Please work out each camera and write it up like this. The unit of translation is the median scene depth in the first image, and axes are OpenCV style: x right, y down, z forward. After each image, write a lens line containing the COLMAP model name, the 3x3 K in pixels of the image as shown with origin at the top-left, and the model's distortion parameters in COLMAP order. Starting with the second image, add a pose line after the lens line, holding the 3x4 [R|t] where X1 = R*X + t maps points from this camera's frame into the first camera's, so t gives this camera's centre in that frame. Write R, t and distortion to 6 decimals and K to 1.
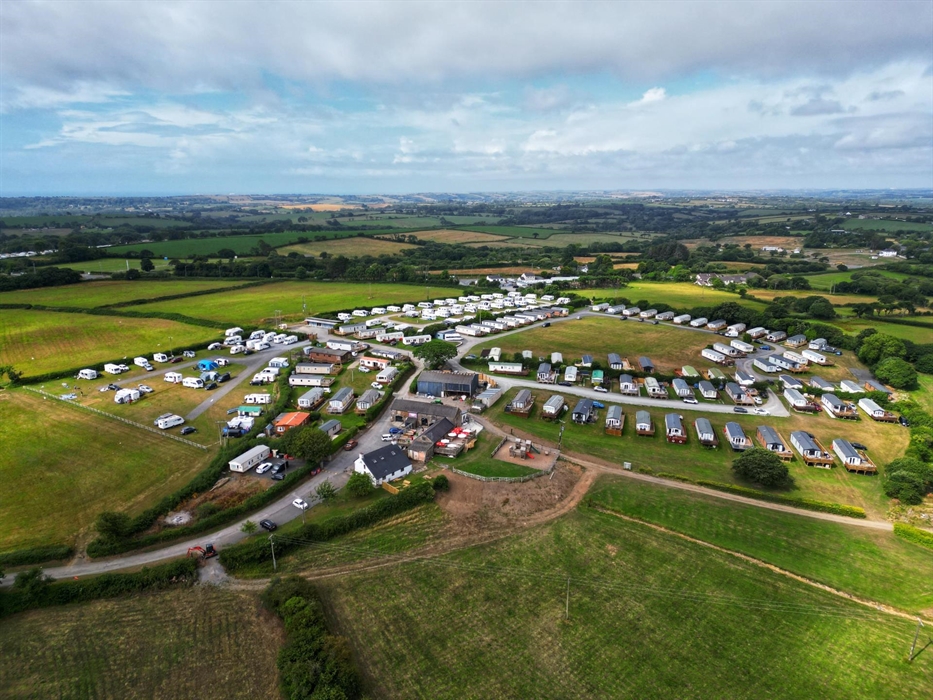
lens RADIAL K [[652.0, 0, 463.7], [0, 652.0, 348.8], [0, 0, 1]] dist [0.078332, -0.064885]
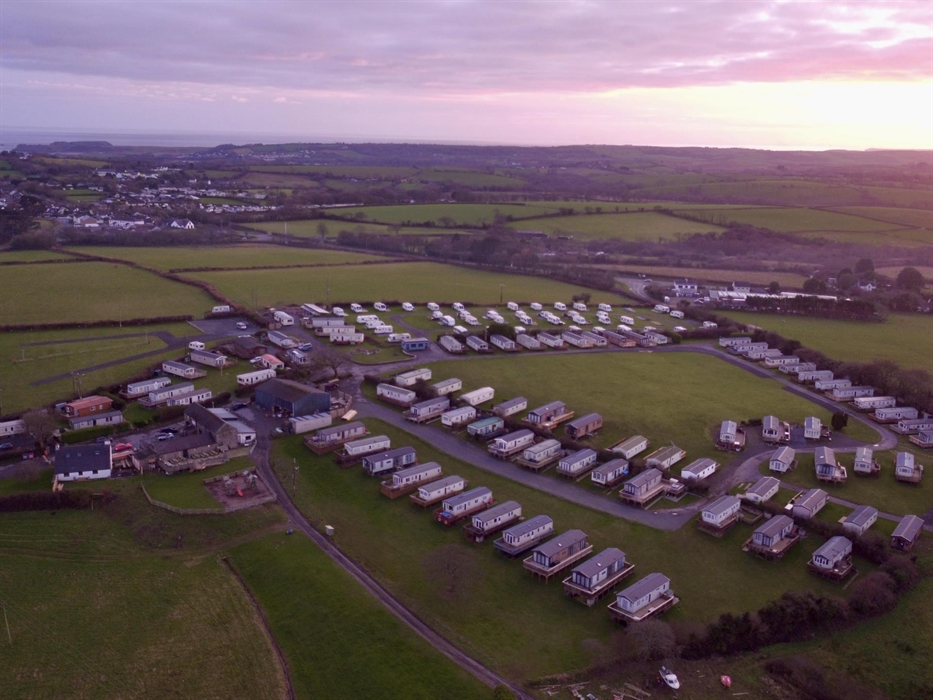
lens RADIAL K [[899.9, 0, 472.6], [0, 899.9, 351.0], [0, 0, 1]] dist [0.005432, 0.000861]
pose [[0.866931, 0.142222, -0.477706, 0.669453], [-0.145523, 0.988890, 0.030318, -0.069693], [0.476710, 0.043233, 0.877997, 0.096783]]
